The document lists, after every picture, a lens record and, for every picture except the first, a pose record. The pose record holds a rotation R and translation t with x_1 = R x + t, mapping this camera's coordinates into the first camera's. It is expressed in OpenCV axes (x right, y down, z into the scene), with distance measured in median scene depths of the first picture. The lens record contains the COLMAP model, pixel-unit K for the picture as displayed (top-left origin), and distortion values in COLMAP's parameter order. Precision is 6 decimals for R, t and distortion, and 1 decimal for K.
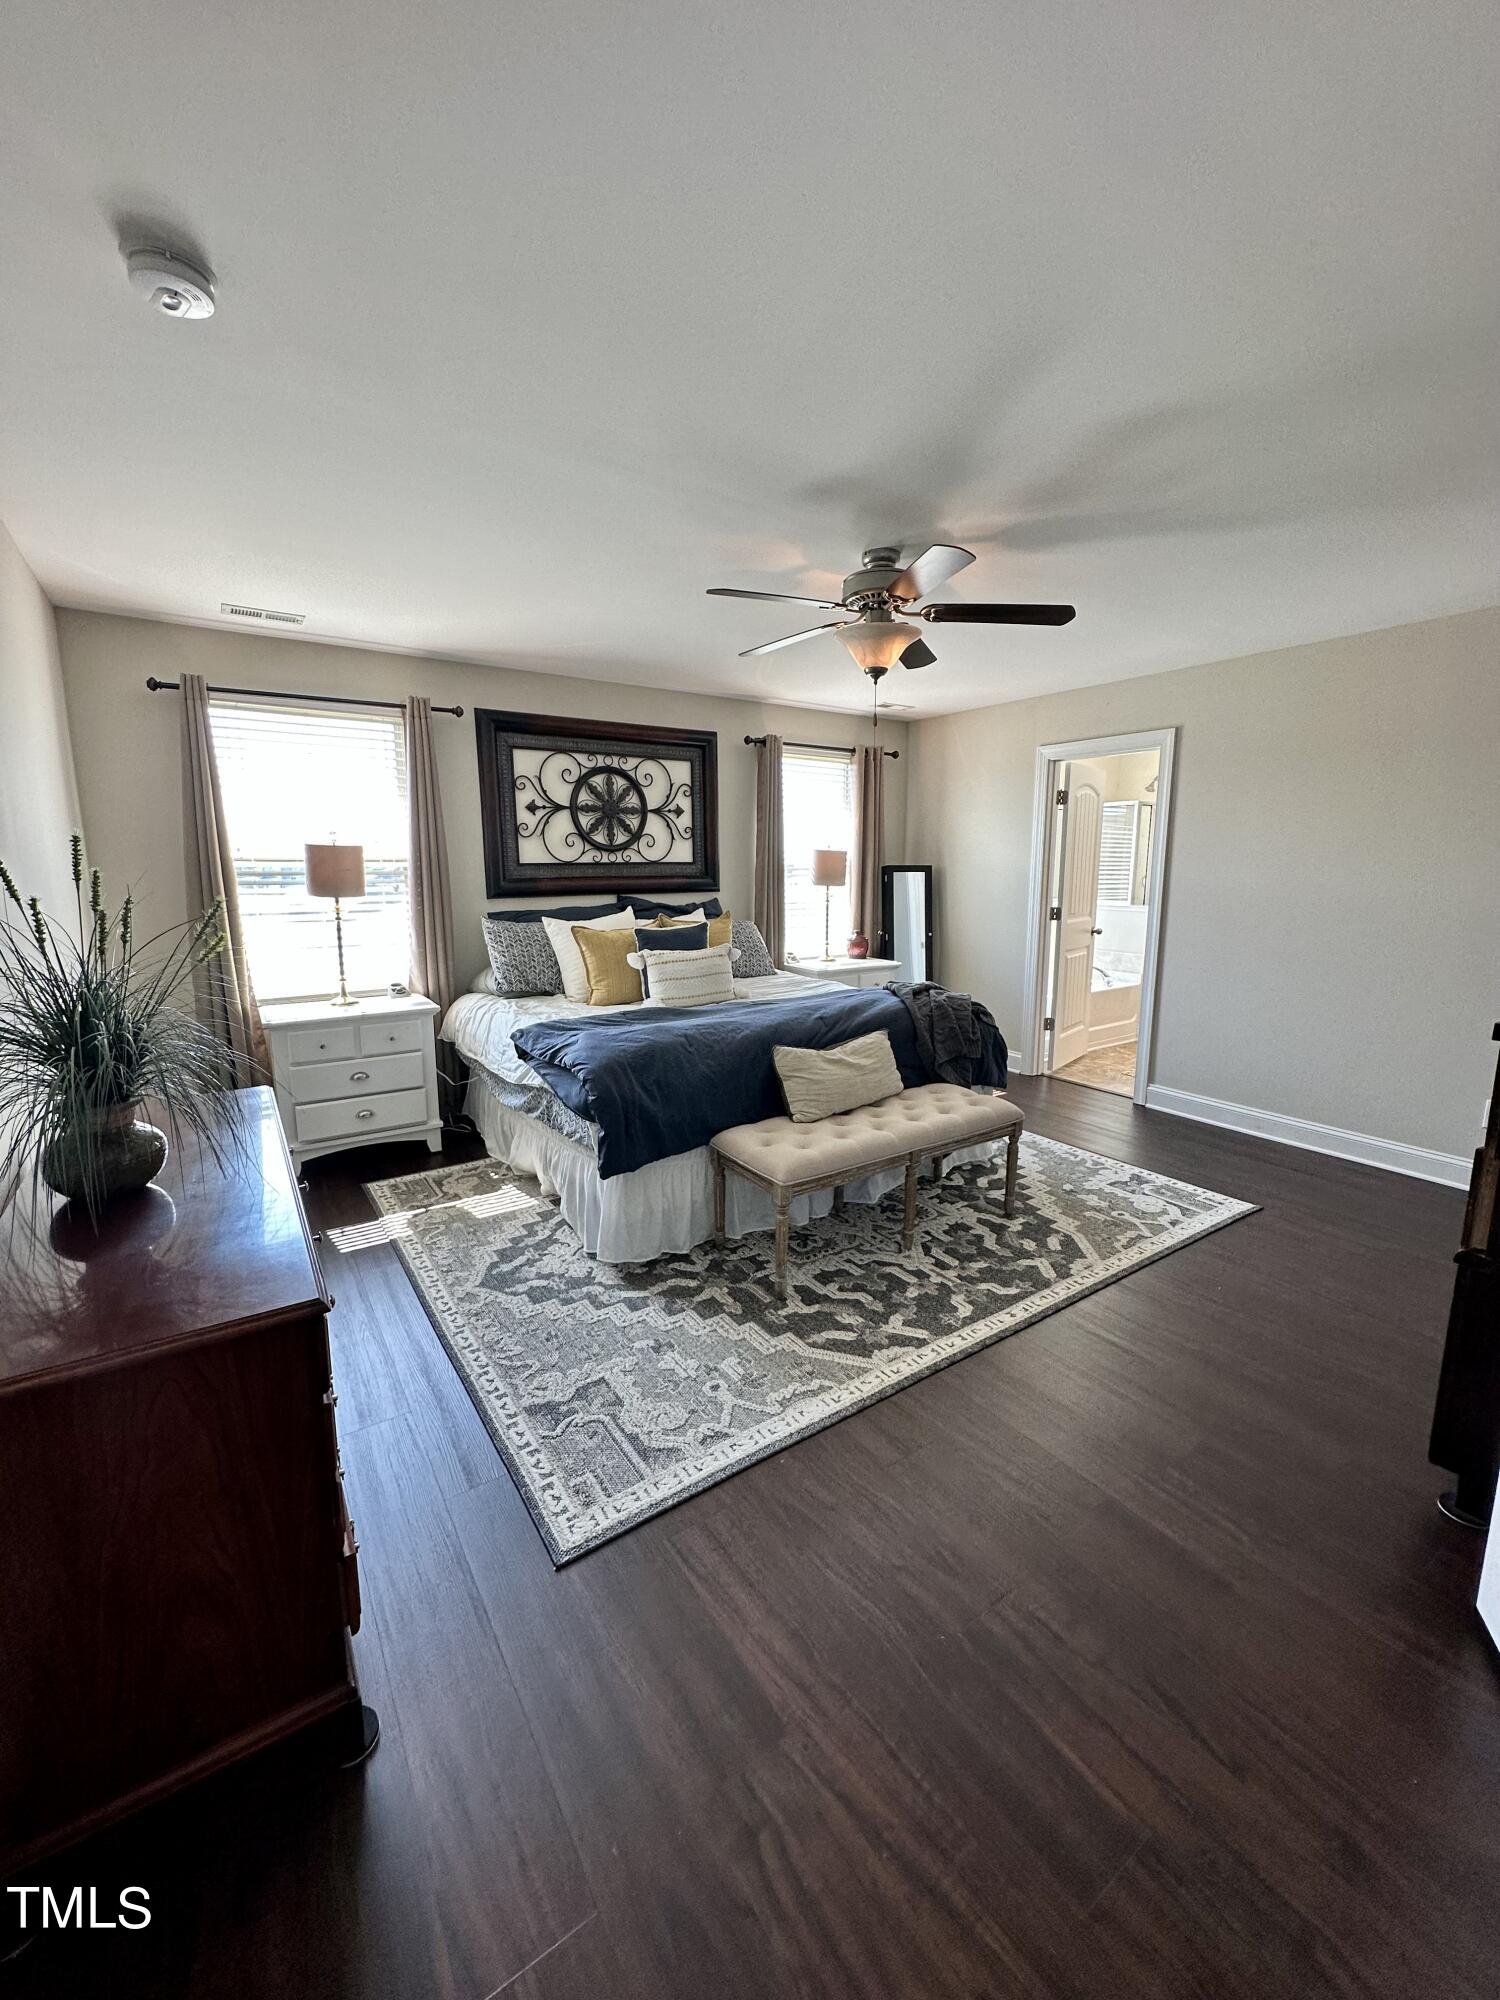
lens RADIAL K [[797.5, 0, 745.3], [0, 797.5, 995.9], [0, 0, 1]] dist [0.000100, -0.000159]
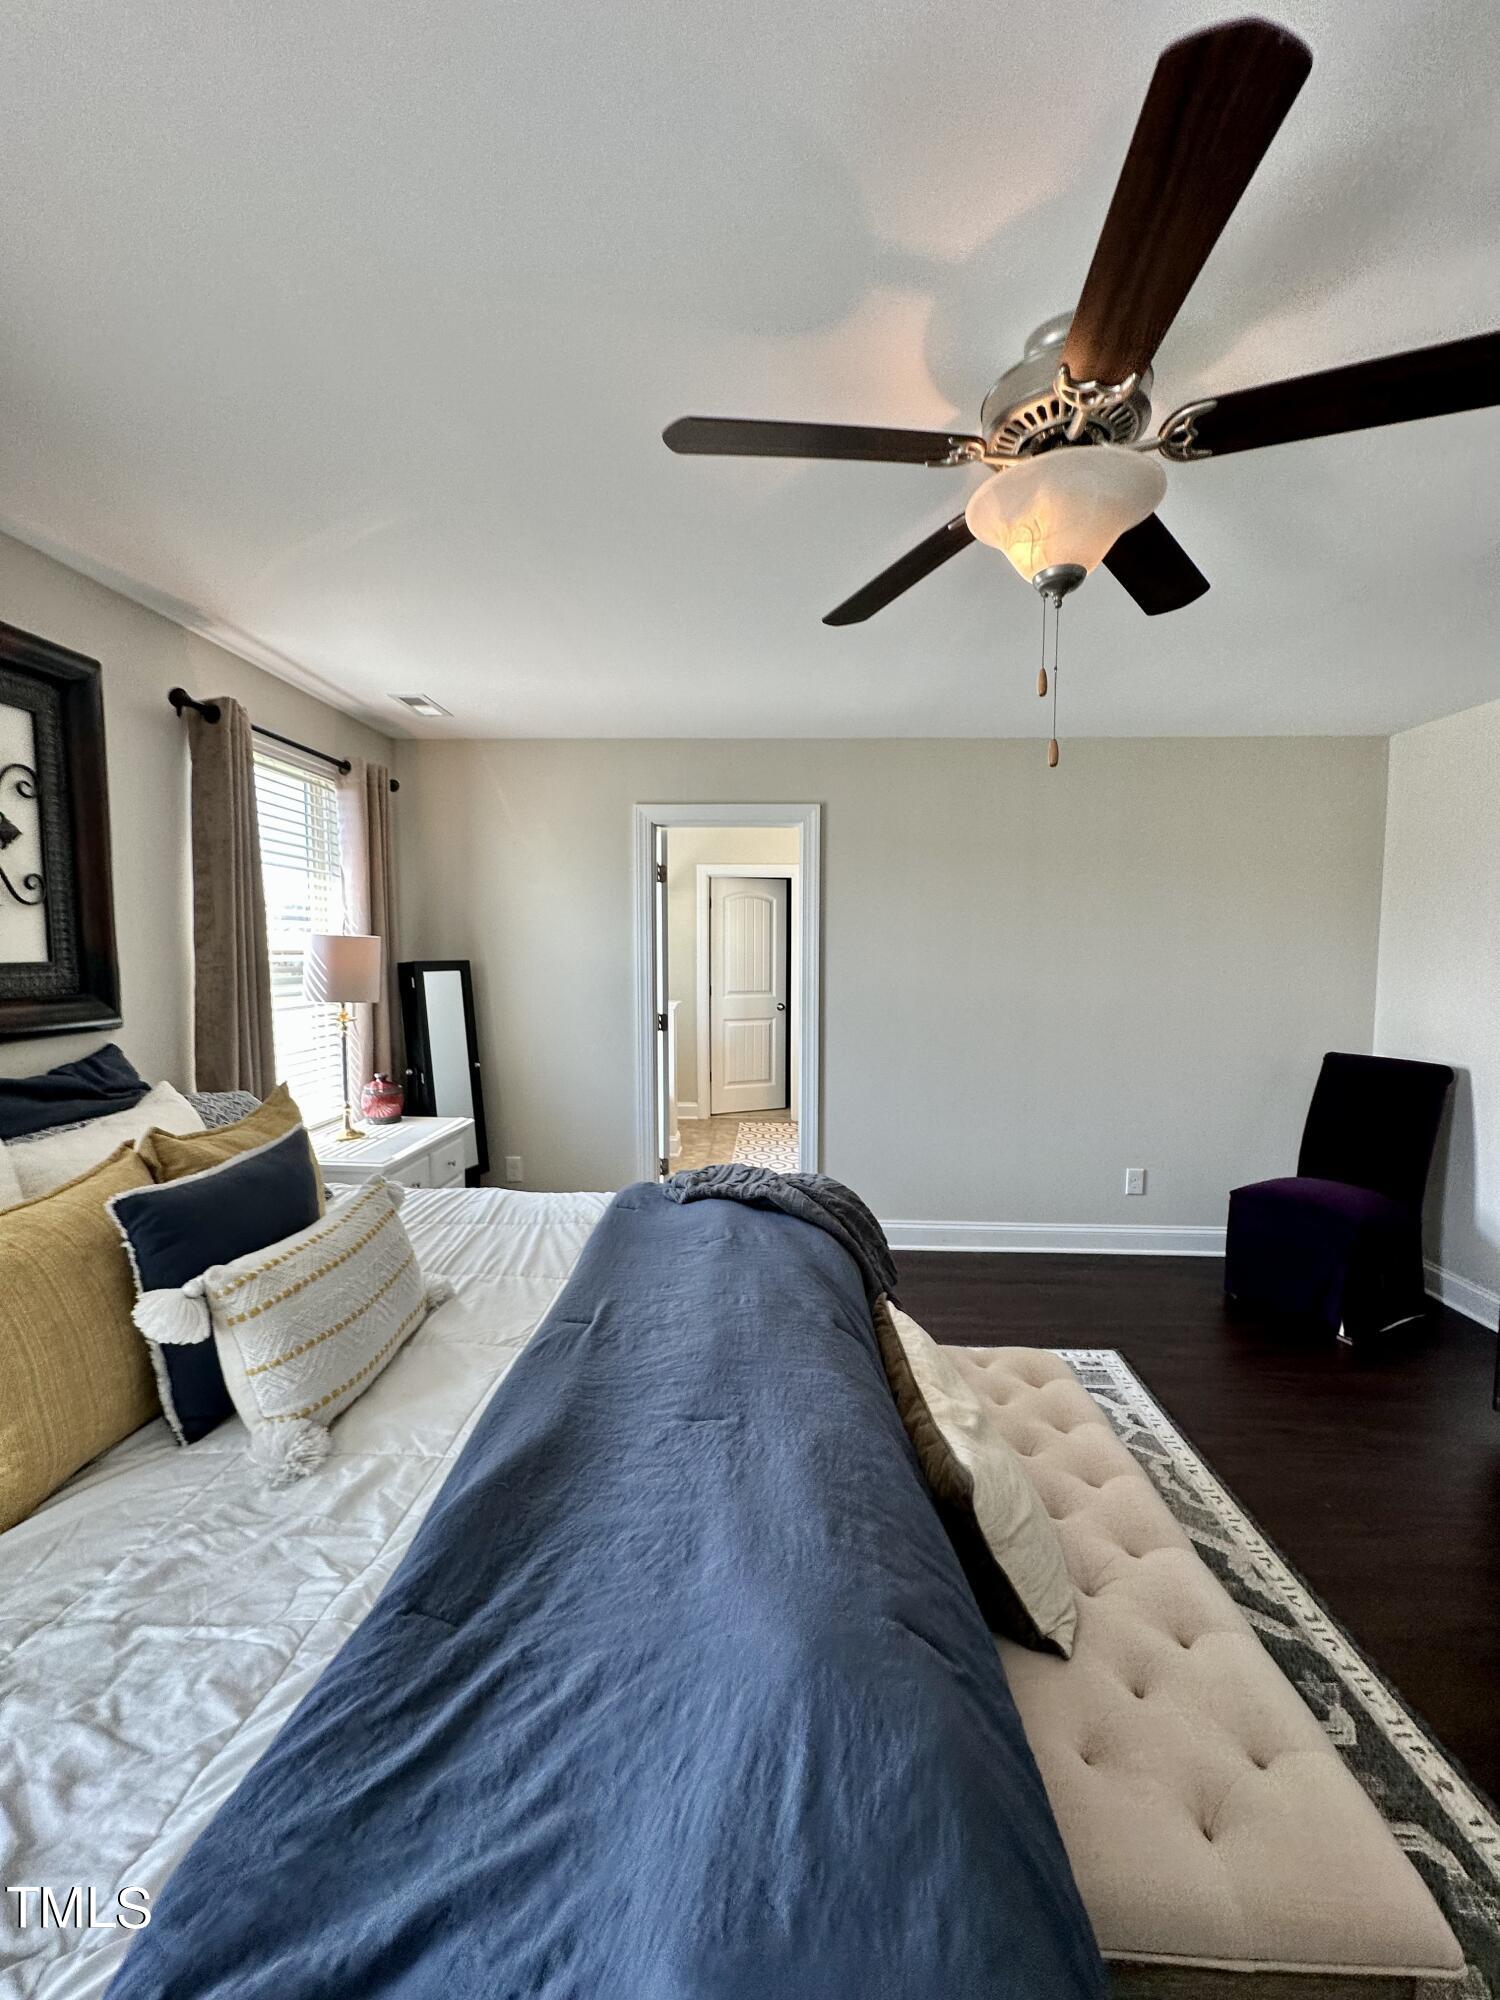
lens RADIAL K [[797.5, 0, 752.3], [0, 797.5, 992.1], [0, 0, 1]] dist [0.000100, -0.000159]
pose [[0.585194, -0.043576, 0.809722, -0.184309], [0.129467, 0.990767, -0.040248, -0.092411], [-0.800491, 0.128386, 0.585432, 0.493048]]
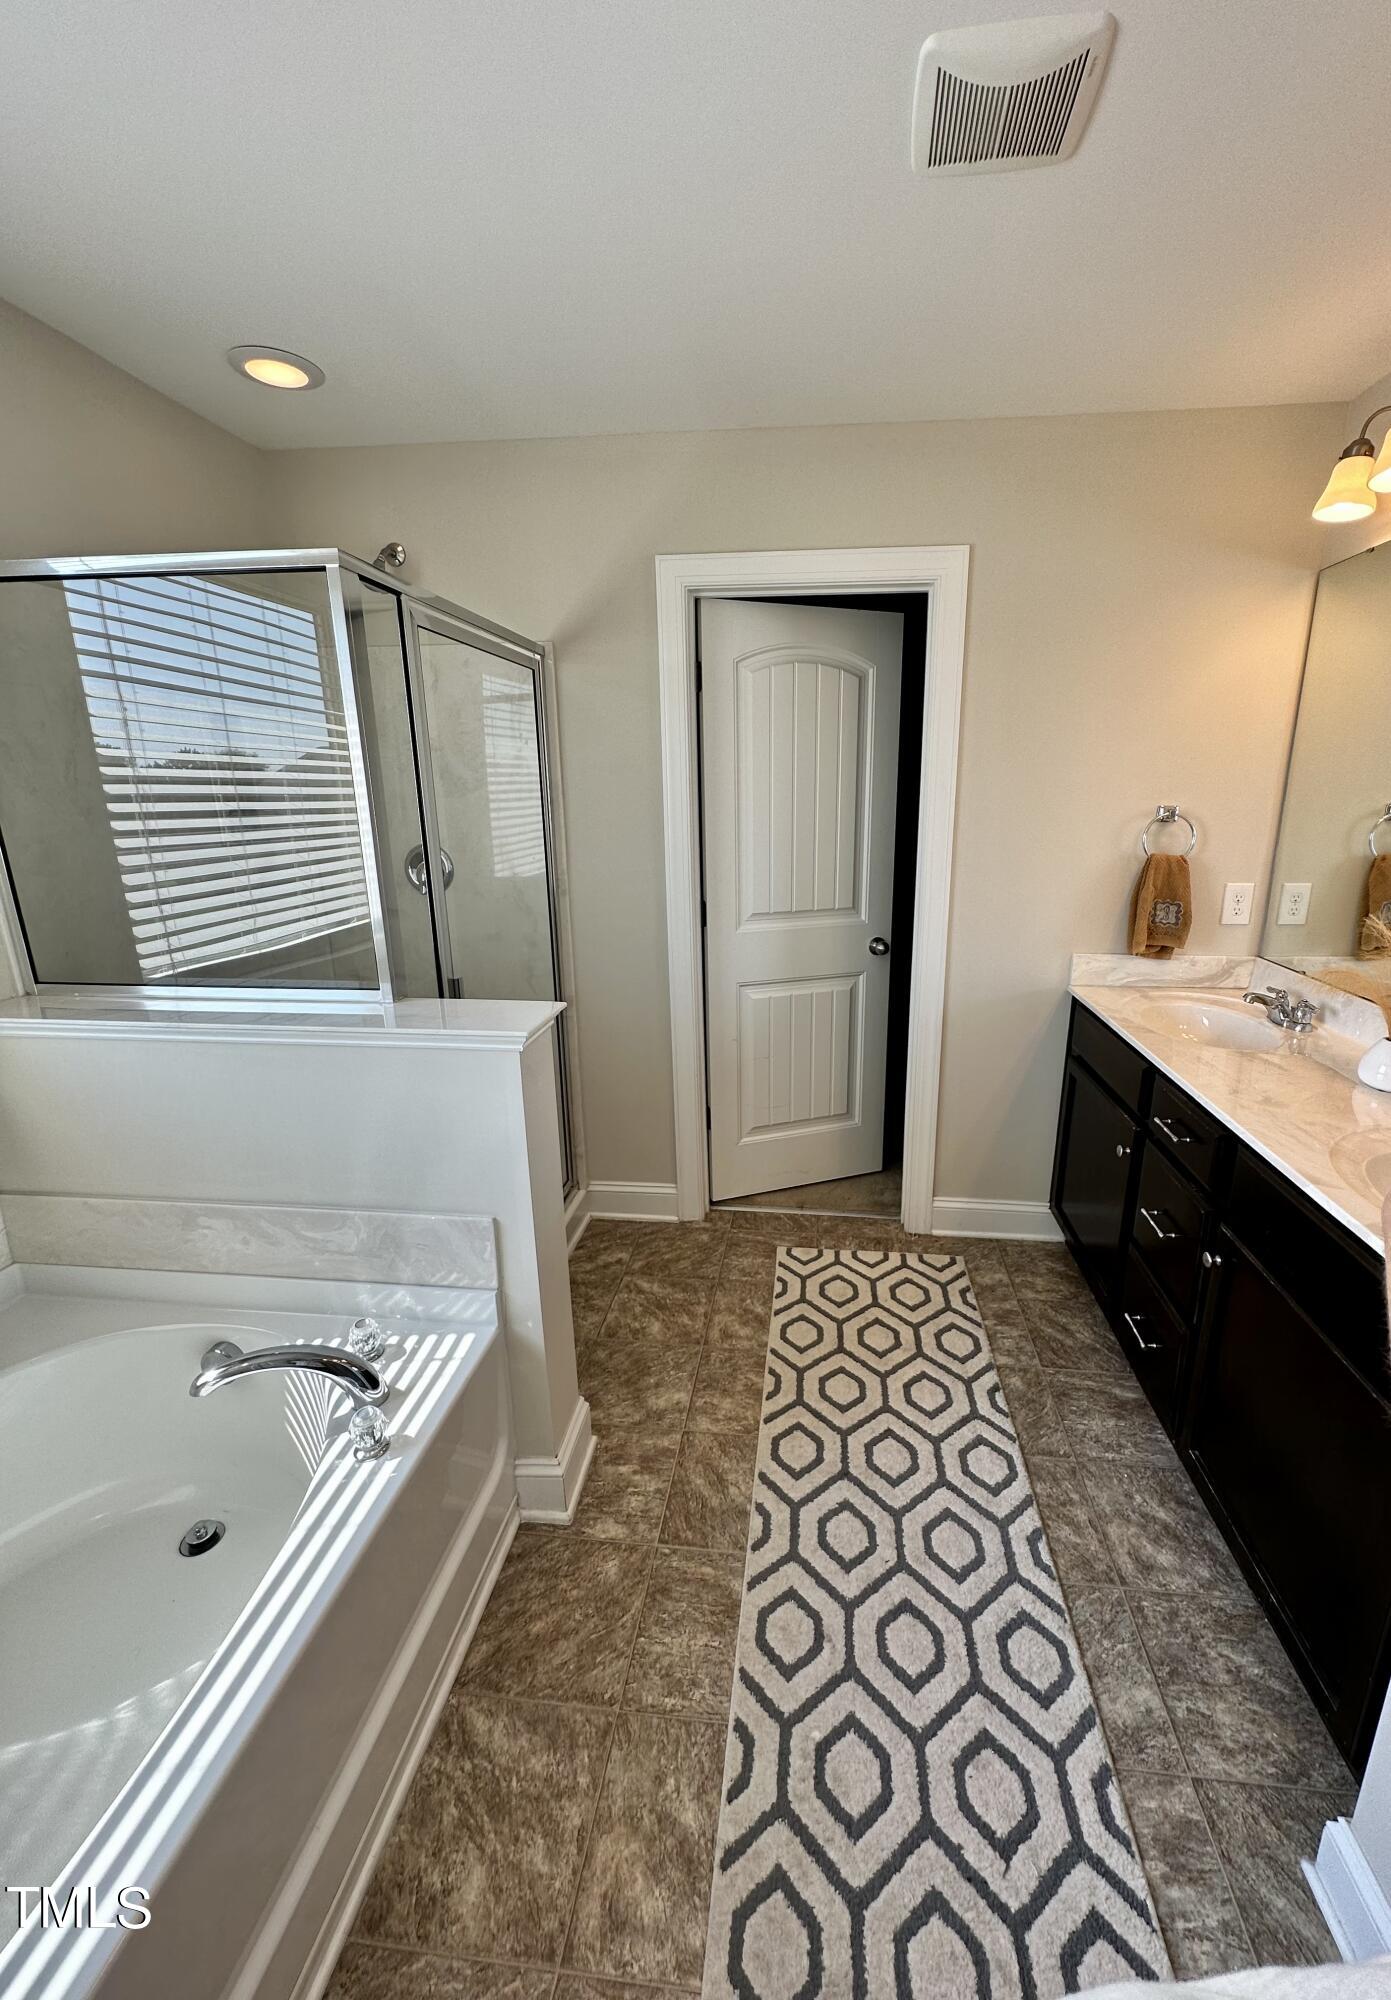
lens RADIAL K [[797.8, 0, 748.5], [0, 797.8, 1004.0], [0, 0, 1]] dist [-0.000915, 0.000689]
pose [[0.637398, -0.190680, 0.746569, 0.207440], [0.131421, 0.981603, 0.138506, -0.138038], [-0.759245, 0.009831, 0.650731, 0.776594]]
